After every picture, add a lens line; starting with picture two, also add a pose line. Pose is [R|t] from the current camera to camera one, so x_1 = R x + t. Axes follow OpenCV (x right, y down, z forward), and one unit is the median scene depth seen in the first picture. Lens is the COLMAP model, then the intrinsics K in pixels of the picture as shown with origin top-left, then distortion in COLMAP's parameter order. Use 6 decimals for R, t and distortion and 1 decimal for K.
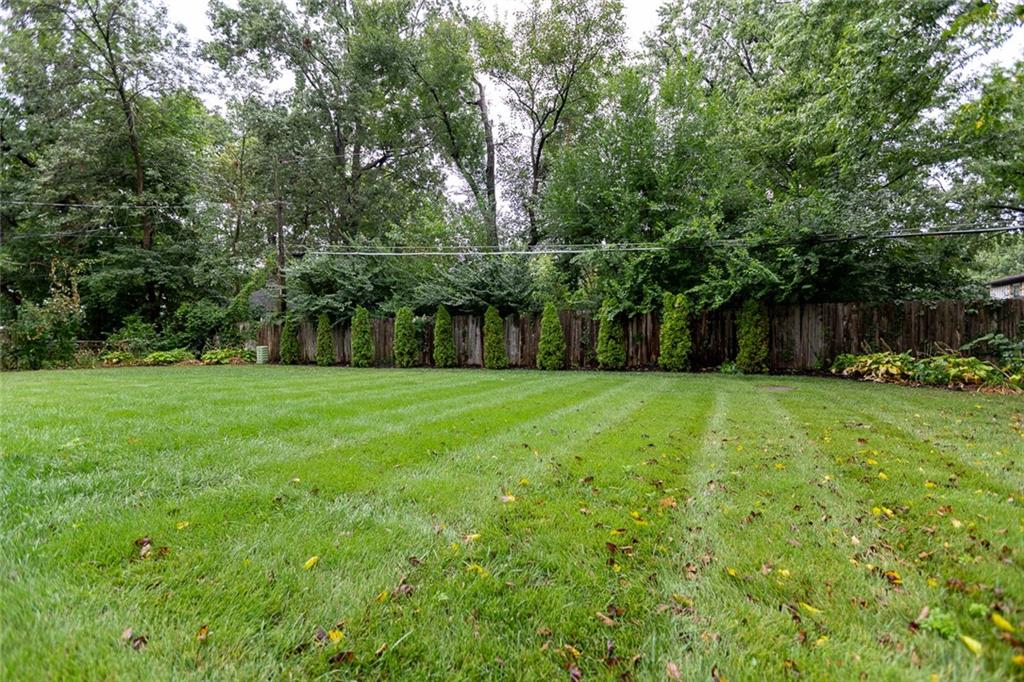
lens RADIAL K [[449.3, 0, 507.7], [0, 449.3, 343.0], [0, 0, 1]] dist [-0.002535, -0.001341]
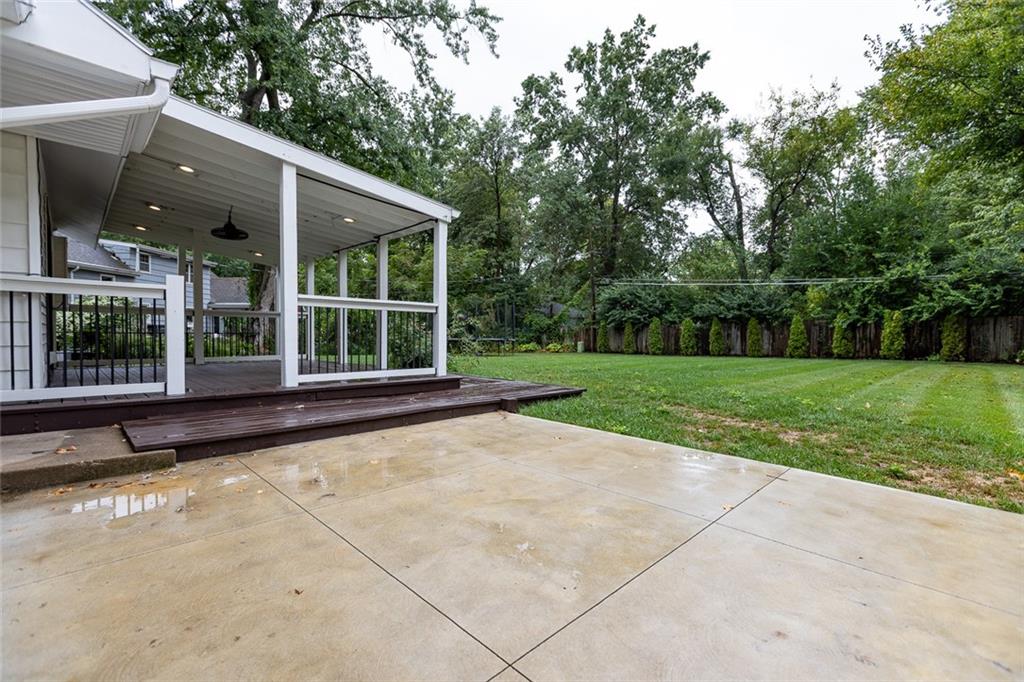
lens RADIAL K [[449.3, 0, 511.7], [0, 449.3, 343.9], [0, 0, 1]] dist [-0.002535, -0.001341]
pose [[0.936149, 0.010573, -0.351445, -0.318549], [-0.008369, 0.999935, 0.007790, 0.006336], [0.351505, -0.004351, 0.936176, -0.919247]]
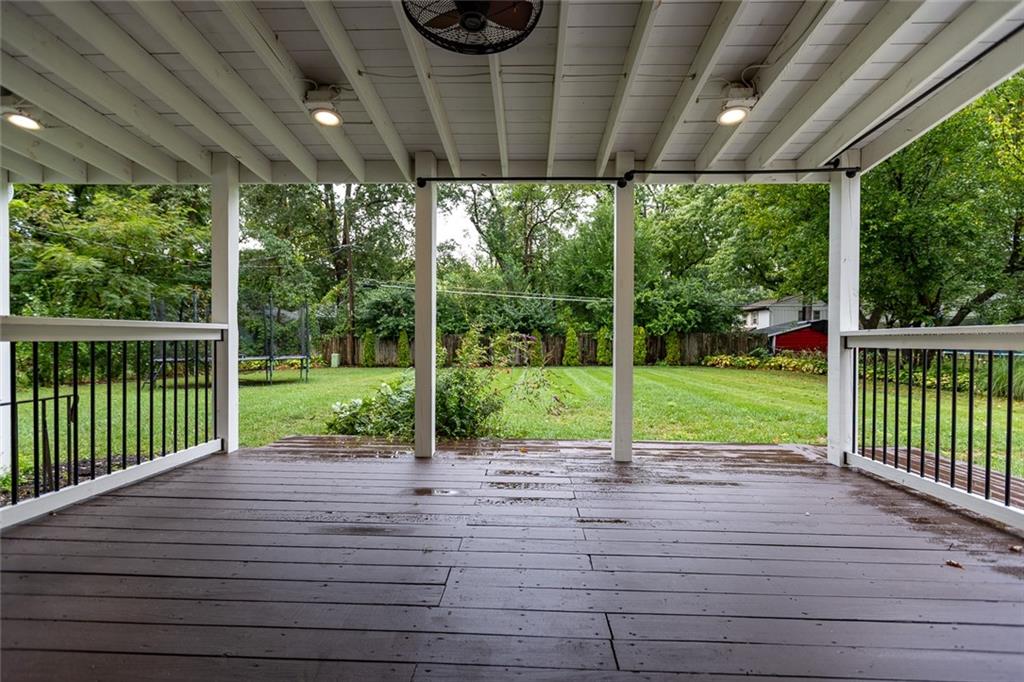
lens RADIAL K [[449.3, 0, 511.7], [0, 449.3, 337.3], [0, 0, 1]] dist [-0.002535, -0.001341]
pose [[0.920136, 0.006152, 0.391552, -0.889873], [0.001067, 0.999833, -0.018217, -0.025060], [-0.391599, 0.017180, 0.919976, -0.591151]]
